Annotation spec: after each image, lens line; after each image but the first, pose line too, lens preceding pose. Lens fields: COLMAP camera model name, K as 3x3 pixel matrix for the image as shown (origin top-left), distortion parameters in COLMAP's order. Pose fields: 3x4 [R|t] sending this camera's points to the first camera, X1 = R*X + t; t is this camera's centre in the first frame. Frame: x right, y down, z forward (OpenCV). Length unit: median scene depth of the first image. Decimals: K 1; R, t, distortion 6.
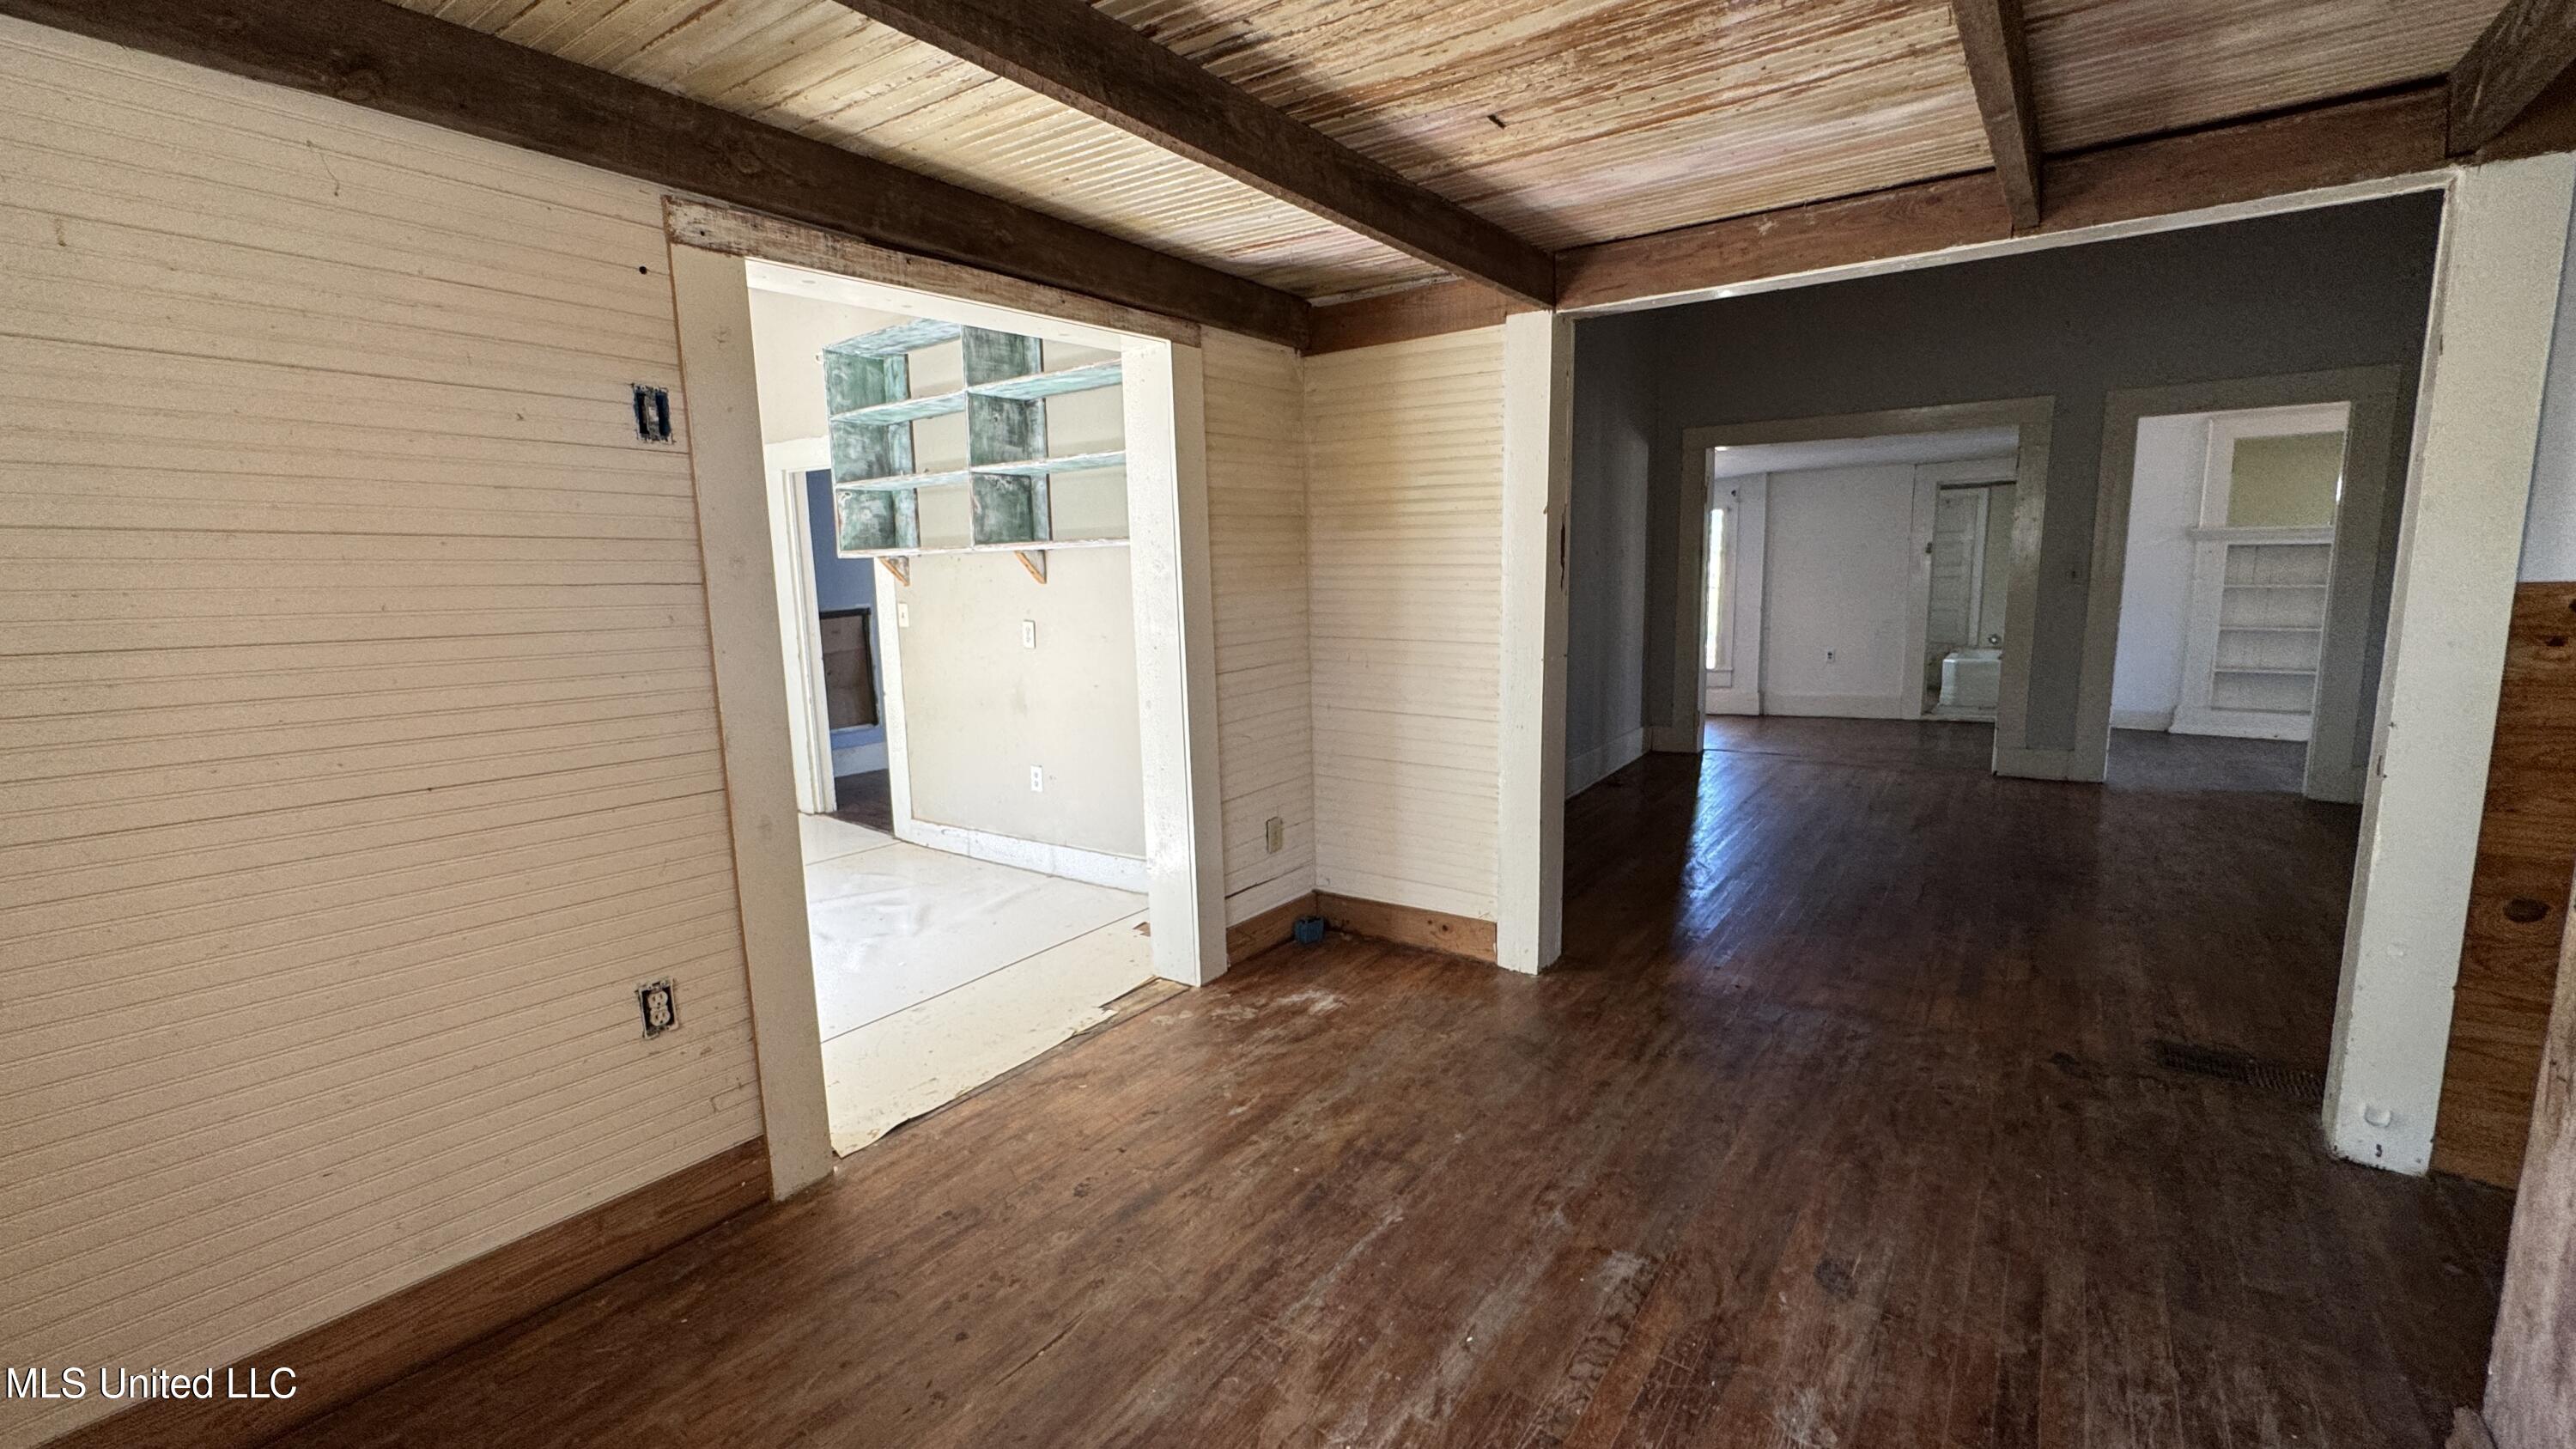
lens RADIAL K [[1051.1, 0, 1288.0], [0, 1051.1, 724.5], [0, 0, 1]] dist [-0.000139, 0.000161]
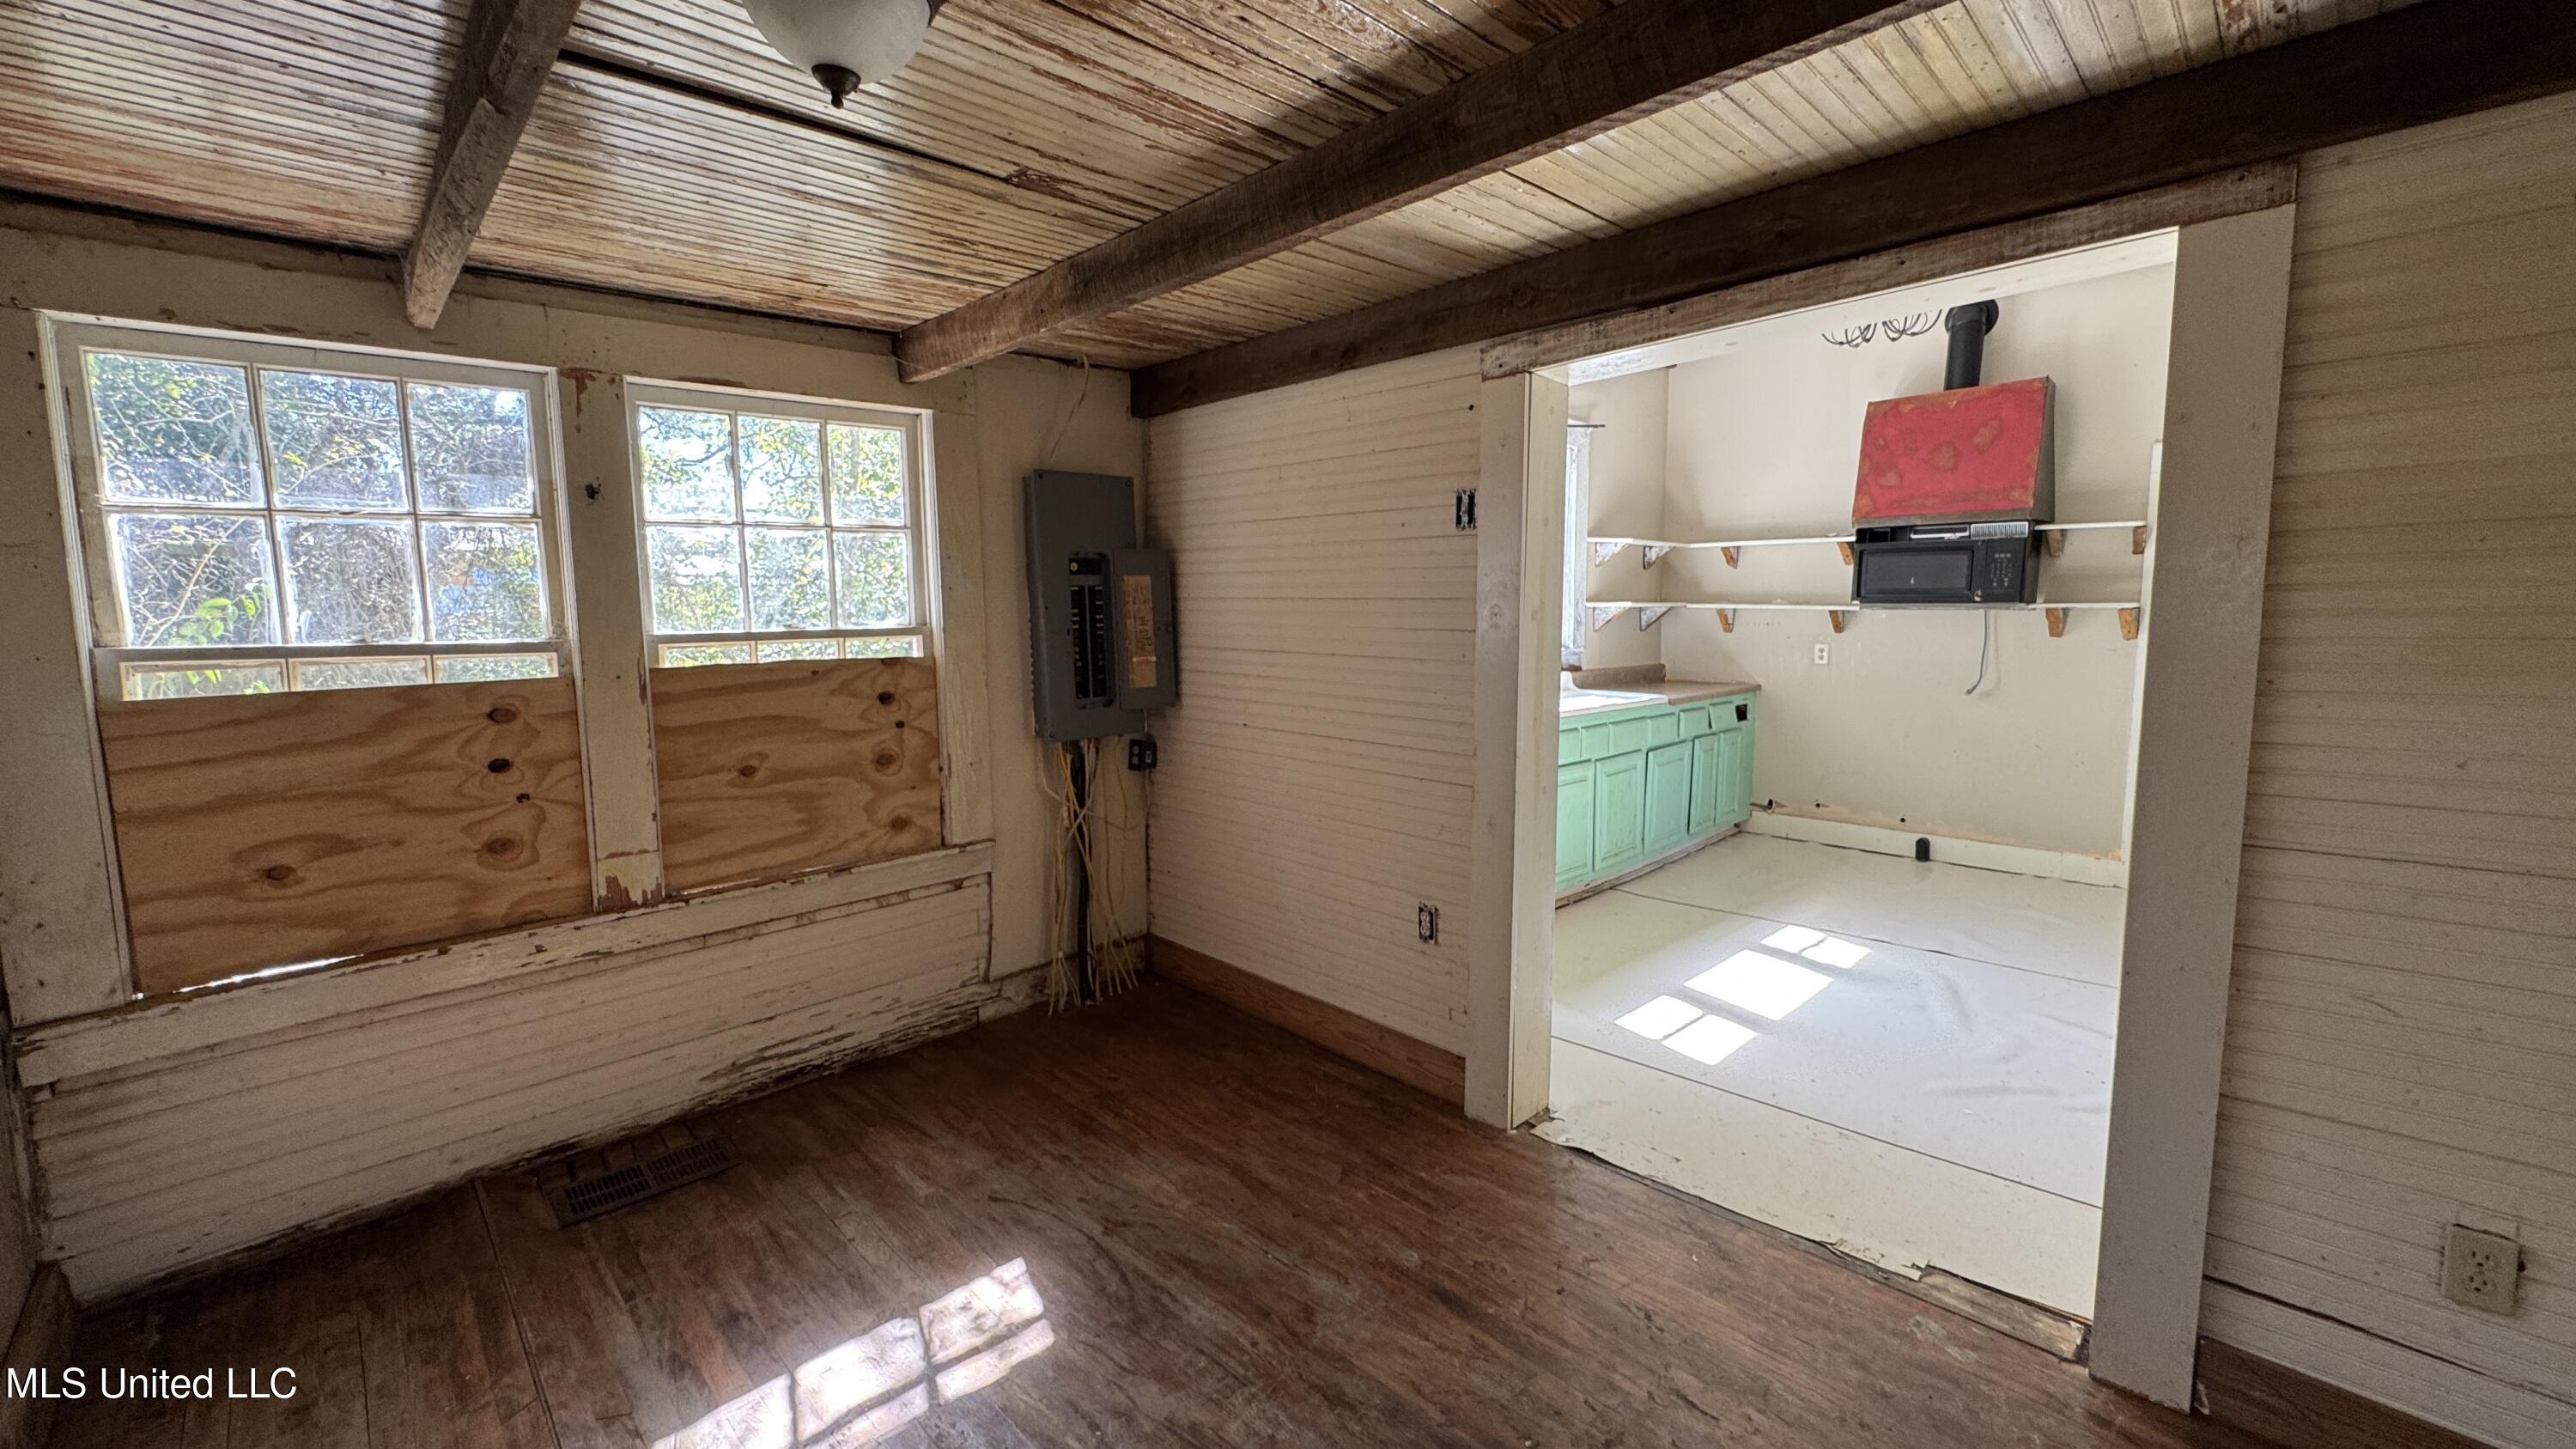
lens RADIAL K [[1051.1, 0, 1288.0], [0, 1051.1, 724.5], [0, 0, 1]] dist [-0.000139, 0.000161]
pose [[-0.174926, 0.126777, -0.976385, 0.766053], [-0.139537, 0.978474, 0.152047, -0.179412], [0.974644, 0.162838, -0.153471, 0.945911]]
